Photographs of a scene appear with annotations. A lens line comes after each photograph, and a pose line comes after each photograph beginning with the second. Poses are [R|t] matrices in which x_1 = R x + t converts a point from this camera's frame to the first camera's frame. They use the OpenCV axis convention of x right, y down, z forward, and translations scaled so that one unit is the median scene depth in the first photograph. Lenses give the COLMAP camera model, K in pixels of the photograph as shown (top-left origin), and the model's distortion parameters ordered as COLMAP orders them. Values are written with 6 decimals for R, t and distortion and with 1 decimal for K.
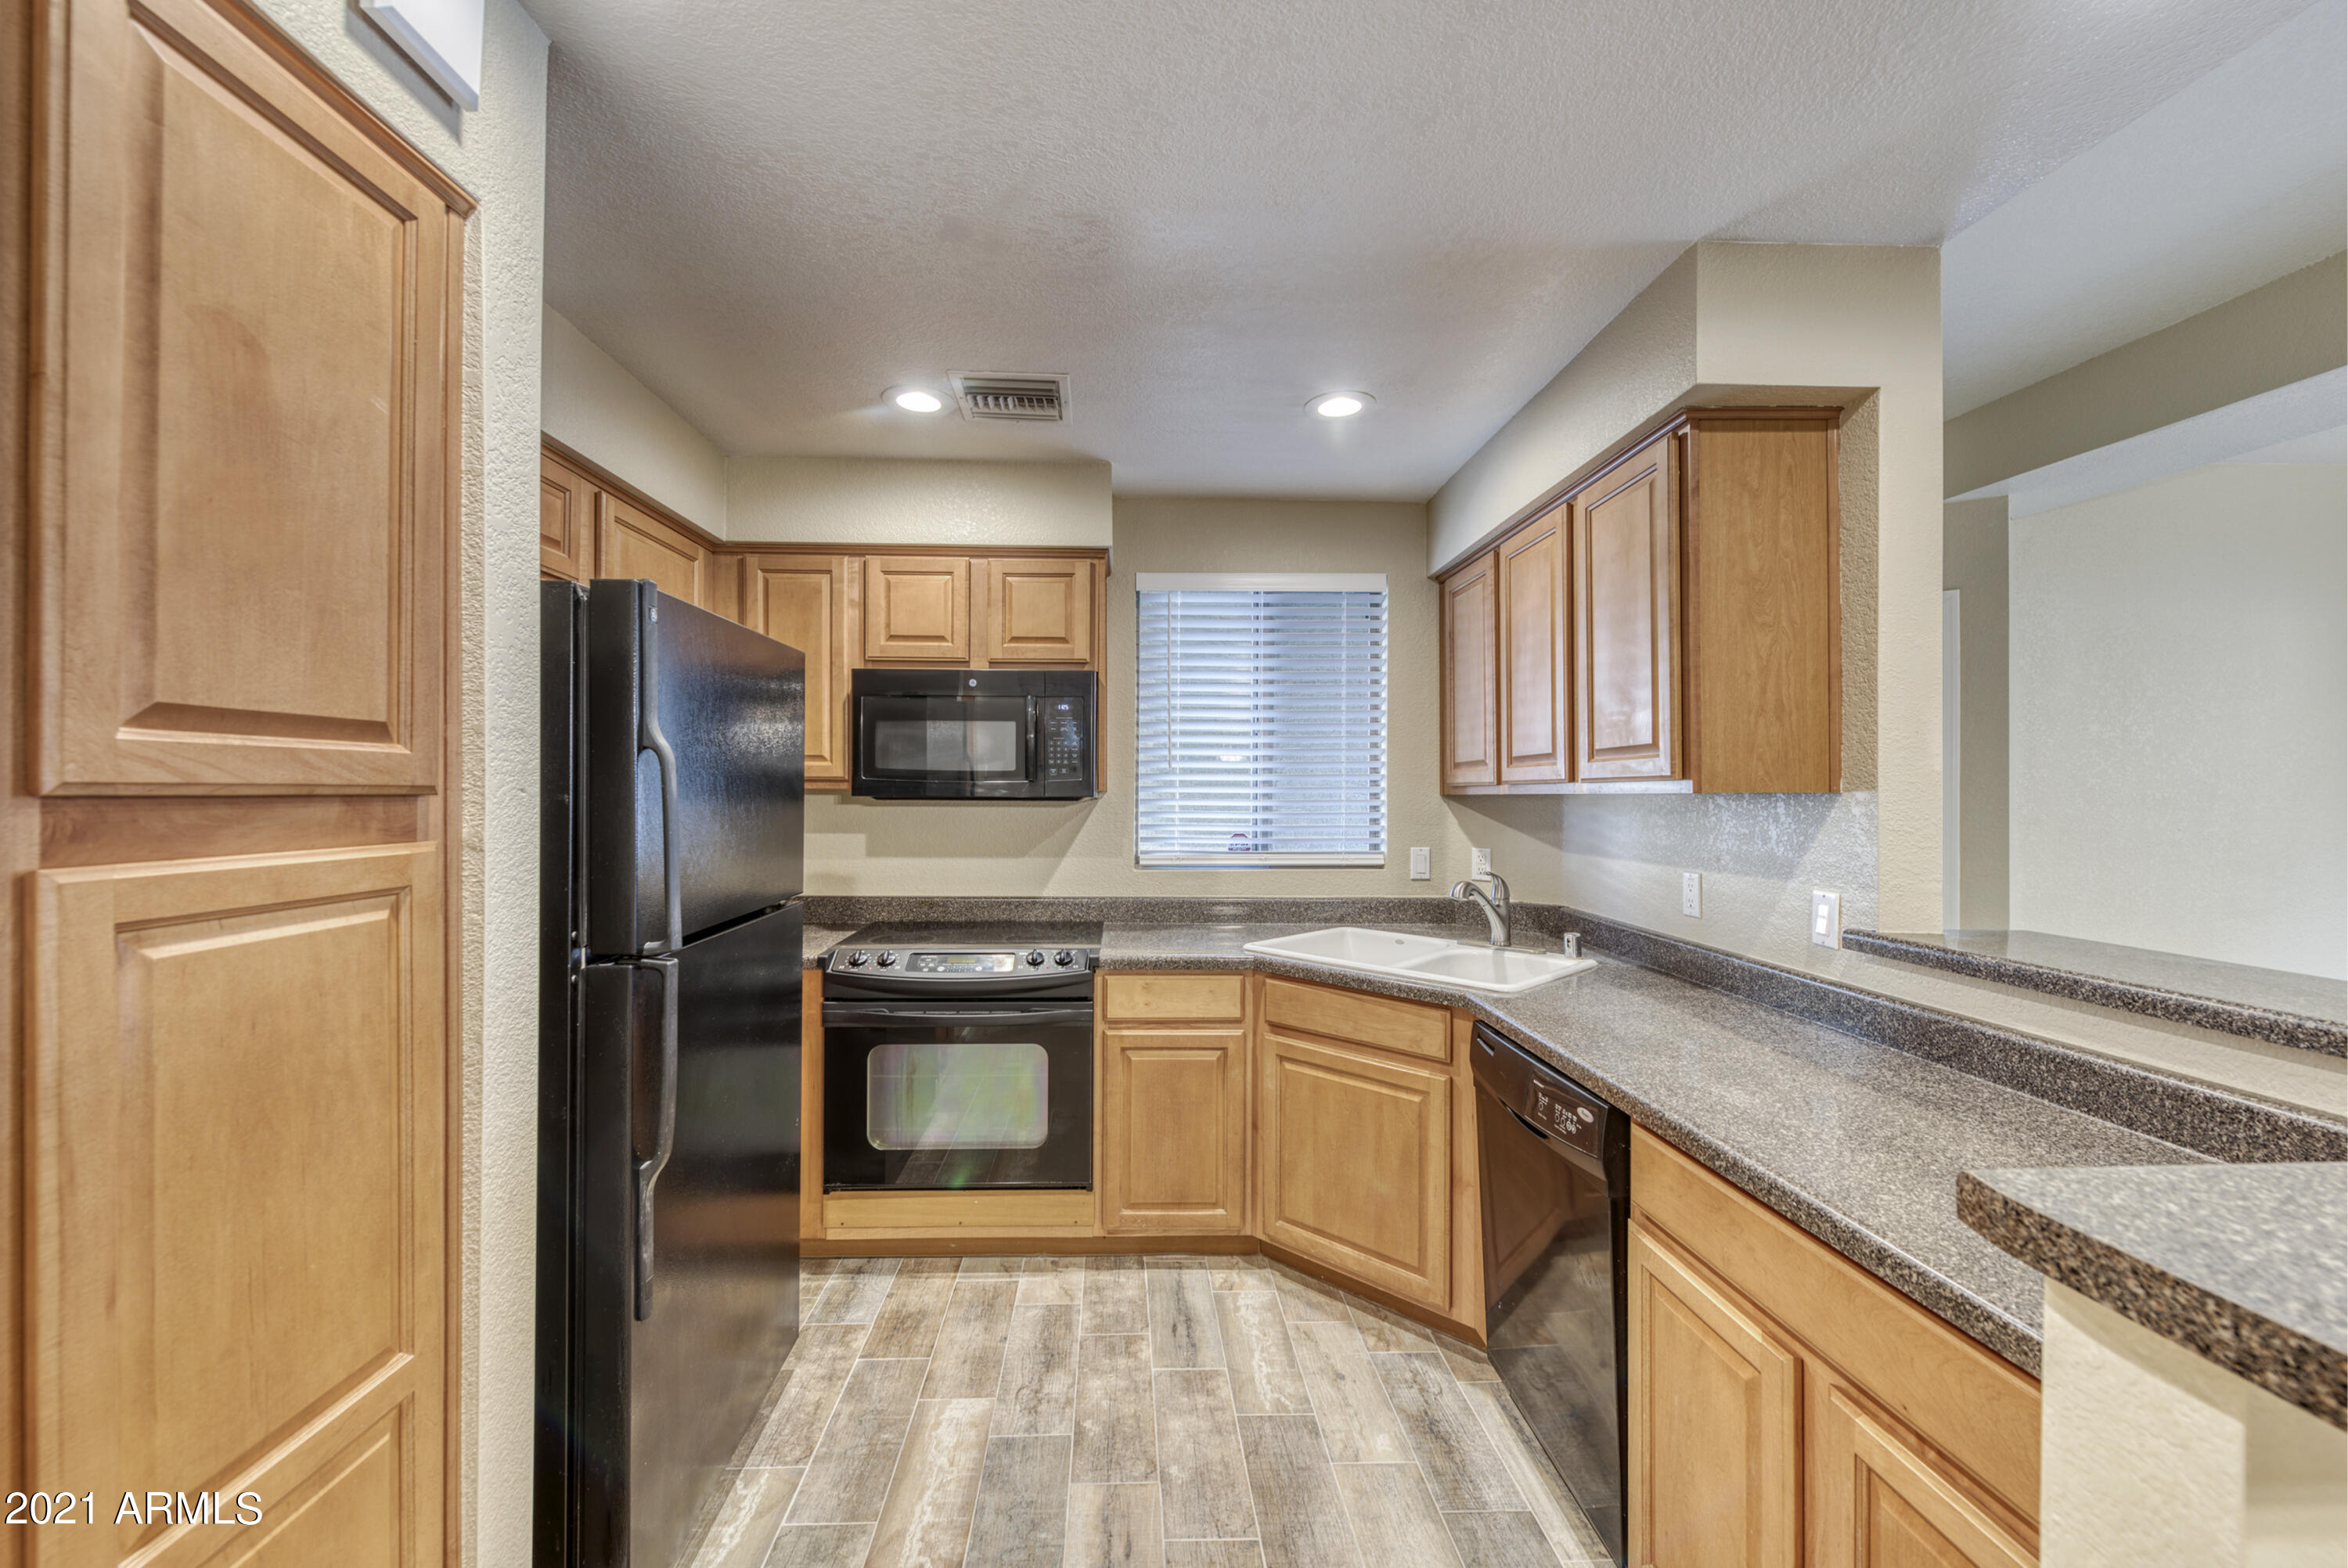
lens RADIAL K [[934.9, 0, 1149.1], [0, 934.9, 786.0], [0, 0, 1]] dist [0.006578, -0.002978]
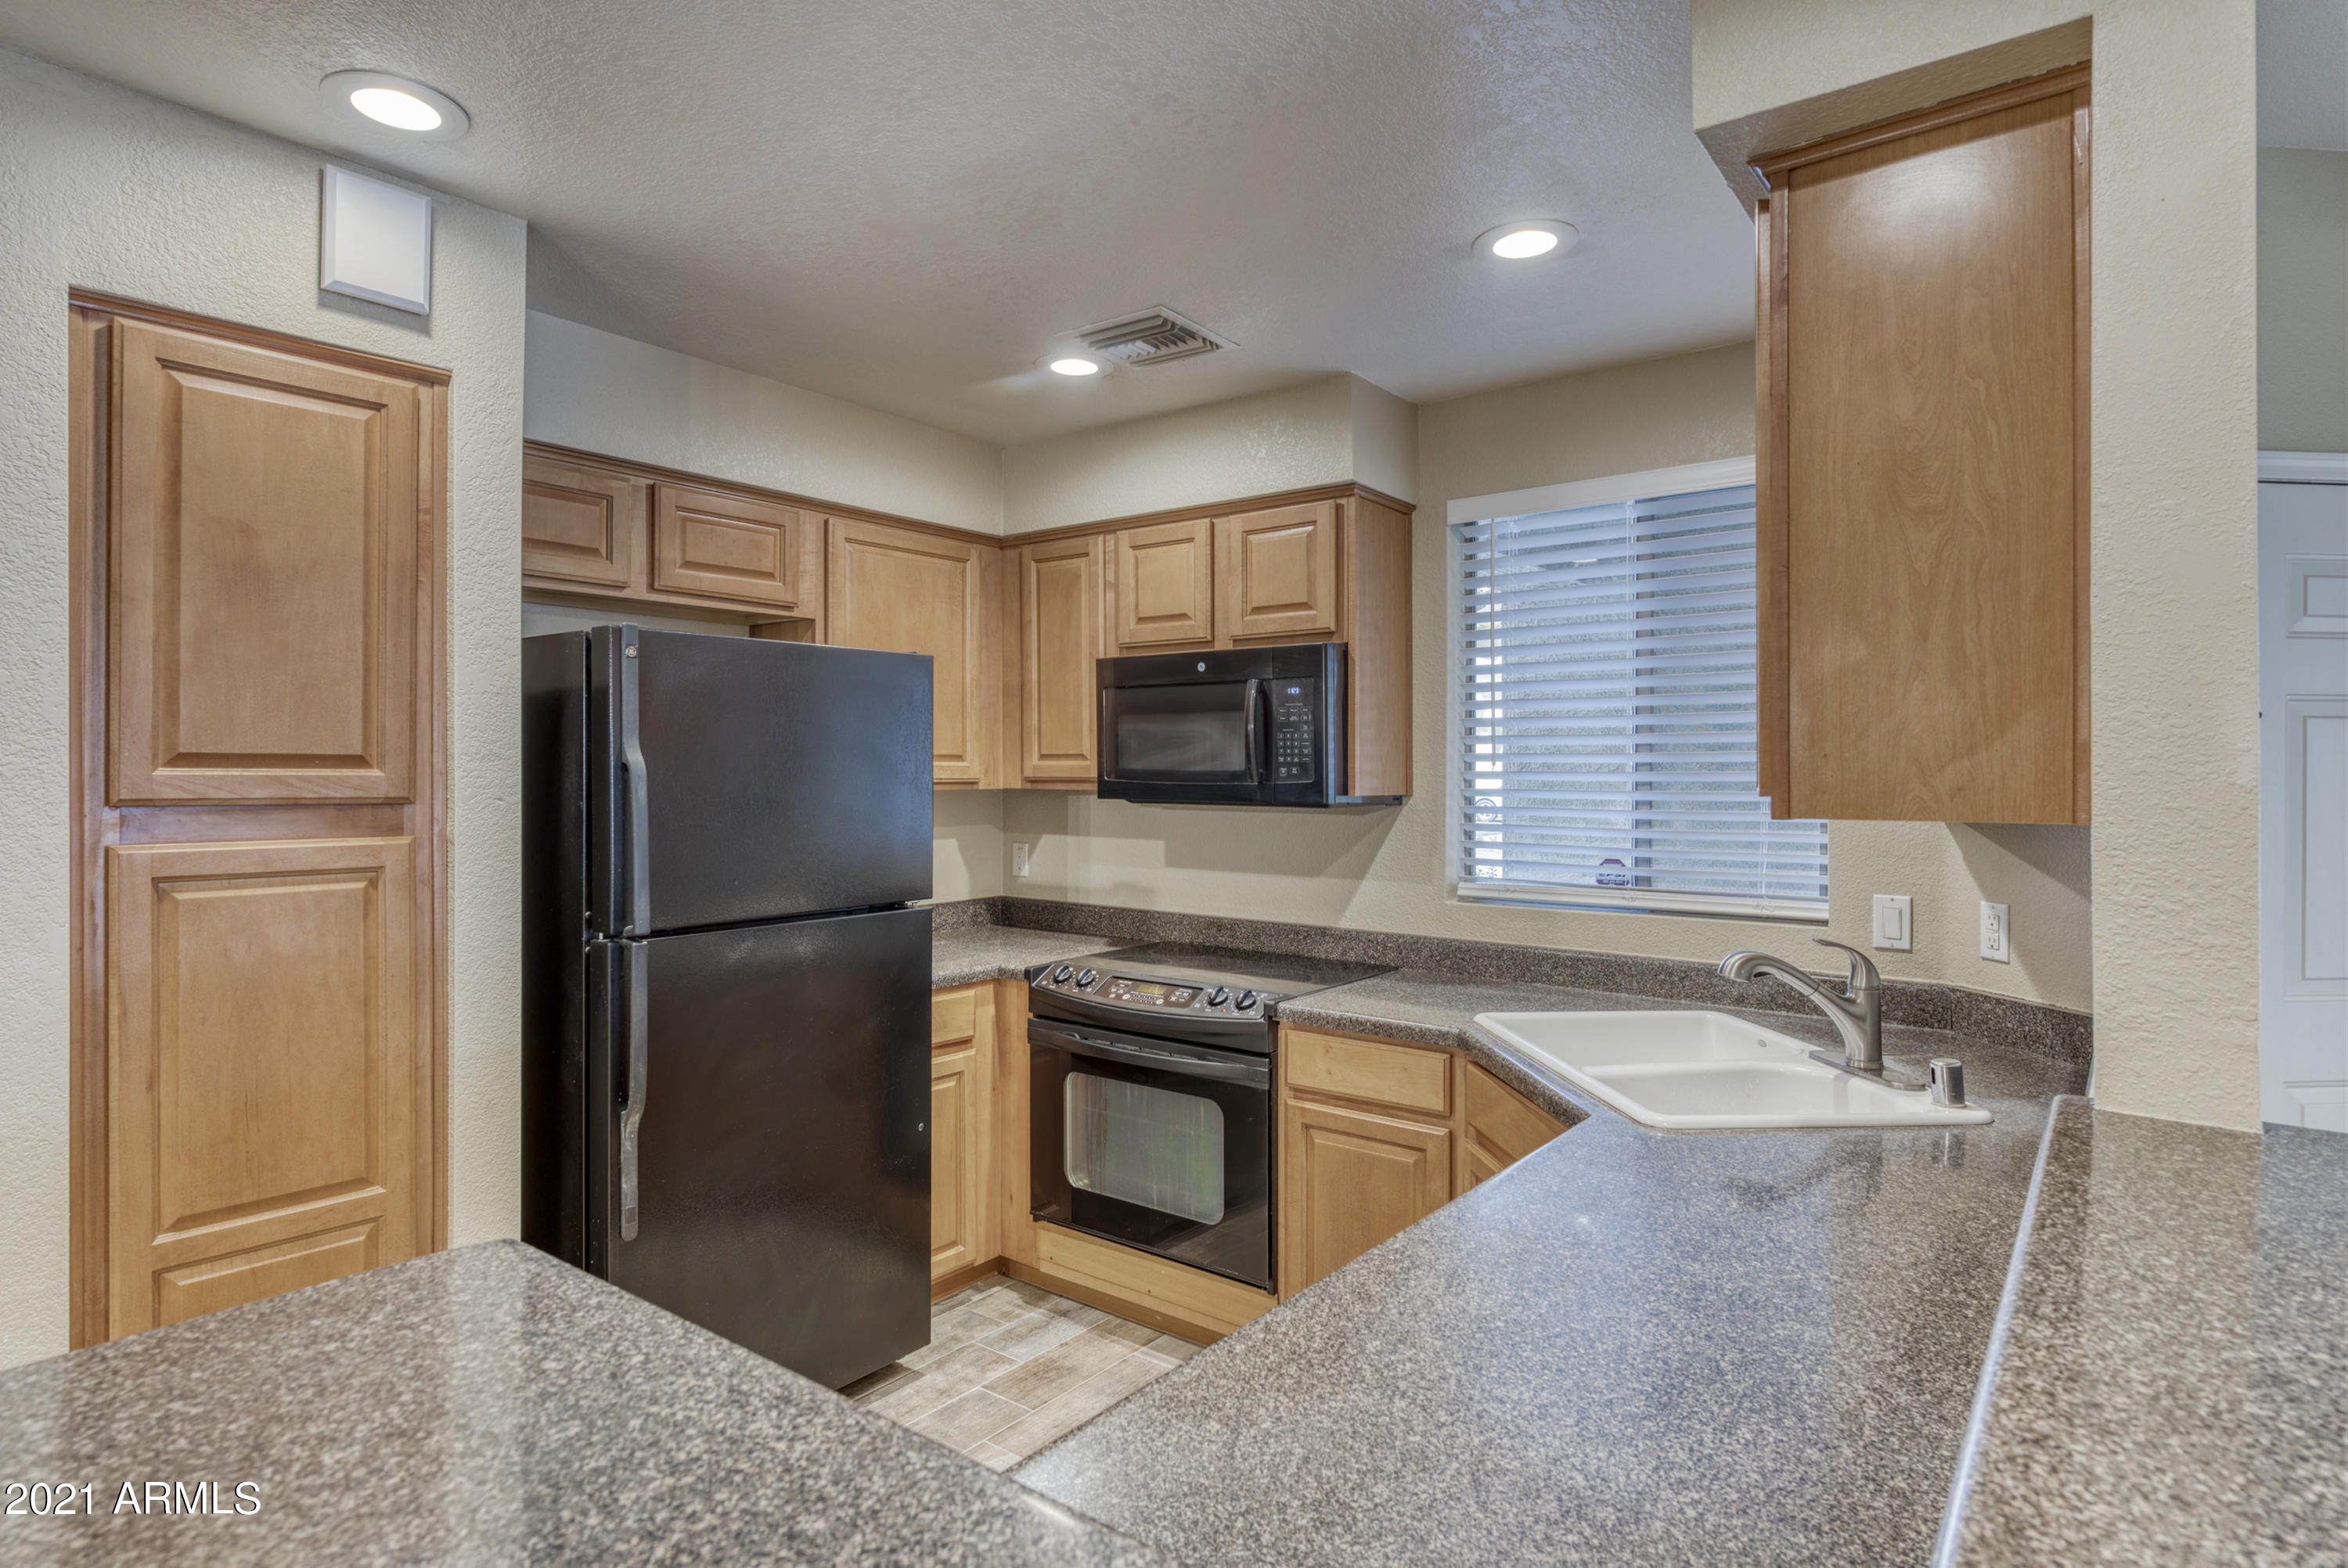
lens RADIAL K [[1245.1, 0, 1150.7], [0, 1245.1, 776.5], [0, 0, 1]] dist [-0.000427, -0.000627]
pose [[0.767241, 0.000987, -0.641358, 0.546337], [0.000398, 0.999998, 0.002014, -0.014633], [0.641359, -0.001800, 0.767239, 0.114114]]
